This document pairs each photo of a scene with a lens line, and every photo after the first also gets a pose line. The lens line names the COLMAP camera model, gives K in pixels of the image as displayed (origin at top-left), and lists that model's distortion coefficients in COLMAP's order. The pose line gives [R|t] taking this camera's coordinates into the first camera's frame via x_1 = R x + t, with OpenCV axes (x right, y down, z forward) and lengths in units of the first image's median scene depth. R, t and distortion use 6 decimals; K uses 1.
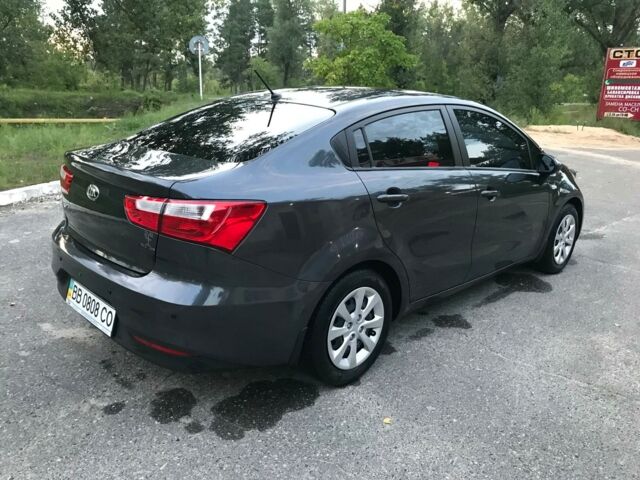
lens RADIAL K [[516.0, 0, 318.1], [0, 516.0, 236.9], [0, 0, 1]] dist [0.001696, 0.011164]
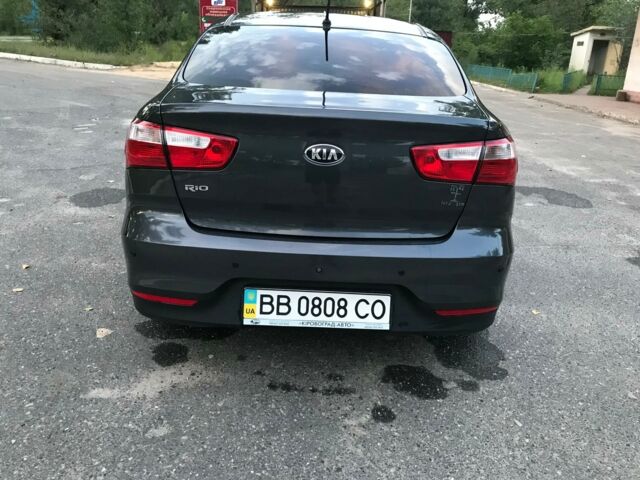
lens RADIAL K [[516.0, 0, 322.9], [0, 516.0, 244.5], [0, 0, 1]] dist [0.001696, 0.011164]
pose [[0.704723, -0.255764, 0.661778, -0.098189], [0.172523, 0.966540, 0.189830, -0.010337], [-0.688187, -0.019605, 0.725269, 0.050453]]
